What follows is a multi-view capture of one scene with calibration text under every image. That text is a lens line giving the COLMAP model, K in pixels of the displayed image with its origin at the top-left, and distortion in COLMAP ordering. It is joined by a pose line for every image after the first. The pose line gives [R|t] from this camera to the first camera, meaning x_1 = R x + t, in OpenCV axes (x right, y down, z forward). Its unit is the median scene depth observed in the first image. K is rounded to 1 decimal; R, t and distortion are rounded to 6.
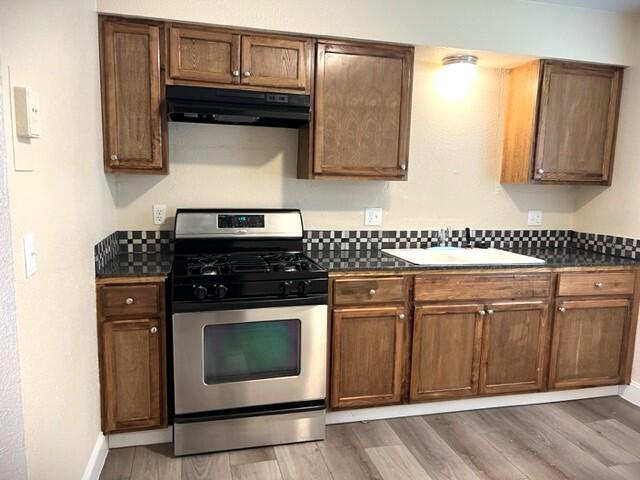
lens RADIAL K [[497.2, 0, 317.2], [0, 497.2, 246.6], [0, 0, 1]] dist [0.060223, -0.099738]
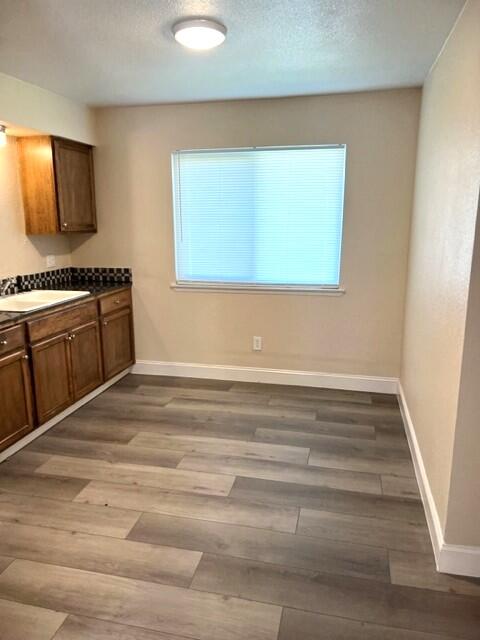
lens RADIAL K [[497.2, 0, 244.7], [0, 497.2, 327.9], [0, 0, 1]] dist [0.060223, -0.099738]
pose [[0.442548, -0.225013, 0.868056, -0.567001], [0.134668, 0.973706, 0.183743, -0.069459], [-0.886575, 0.035584, 0.461214, -0.002060]]
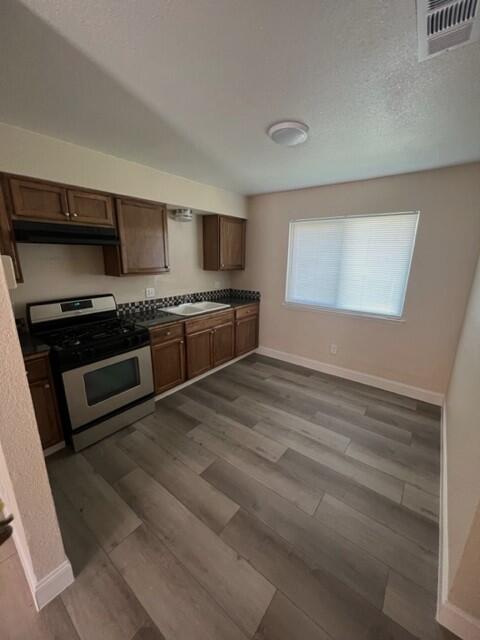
lens RADIAL K [[262.7, 0, 240.0], [0, 262.7, 320.0], [0, 0, 1]] dist [-0.000781, 0.000052]
pose [[0.783329, -0.167025, 0.598747, -0.259913], [0.089252, 0.983465, 0.157577, -0.093725], [-0.615166, -0.069996, 0.785284, 0.001338]]
